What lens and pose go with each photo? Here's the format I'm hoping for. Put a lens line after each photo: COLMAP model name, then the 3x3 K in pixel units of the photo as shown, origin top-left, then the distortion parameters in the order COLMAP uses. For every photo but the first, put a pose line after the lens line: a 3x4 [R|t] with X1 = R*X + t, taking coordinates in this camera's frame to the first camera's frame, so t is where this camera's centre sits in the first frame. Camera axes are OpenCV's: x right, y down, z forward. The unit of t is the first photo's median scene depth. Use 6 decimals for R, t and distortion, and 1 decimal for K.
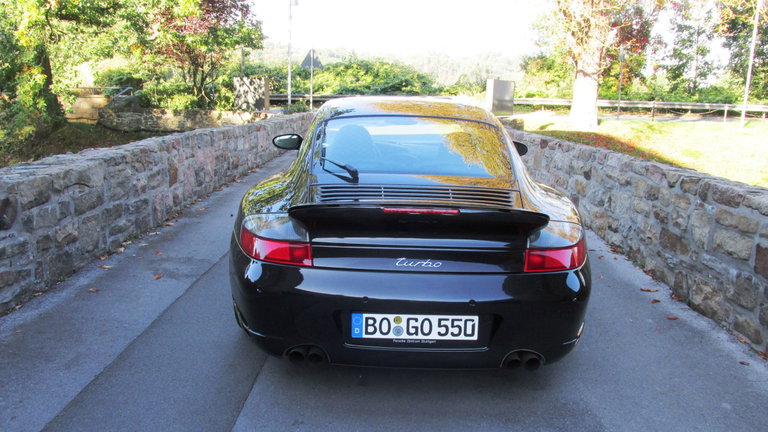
lens RADIAL K [[629.1, 0, 384.0], [0, 629.1, 216.0], [0, 0, 1]] dist [0.029831, 0.001115]
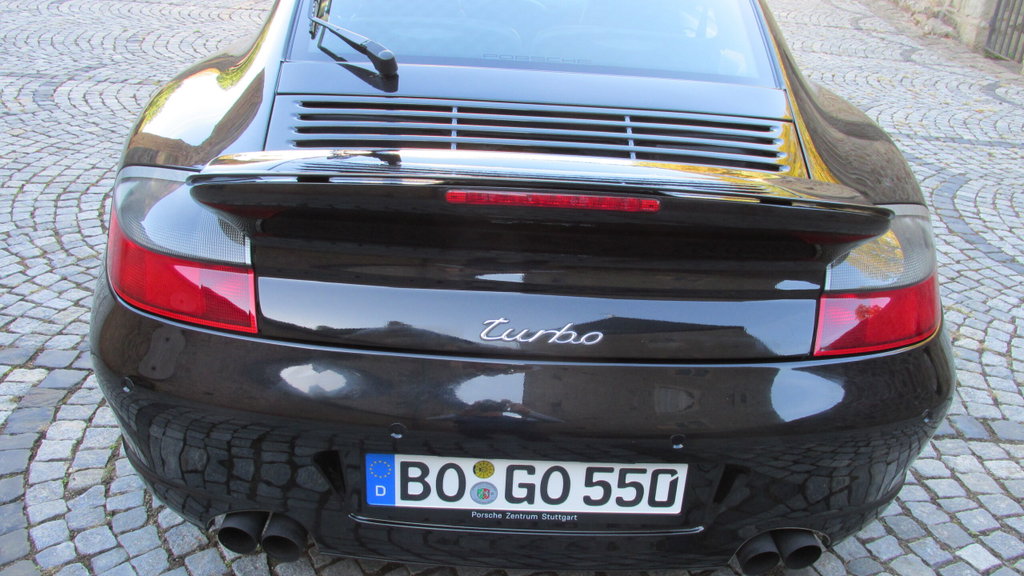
lens RADIAL K [[845.8, 0, 512.0], [0, 845.8, 288.0], [0, 0, 1]] dist [-0.011854, -0.026793]
pose [[0.999494, 0.015689, 0.027686, 0.023193], [-0.021976, 0.969538, 0.243953, -0.073410], [-0.023015, -0.244438, 0.969392, 0.514717]]
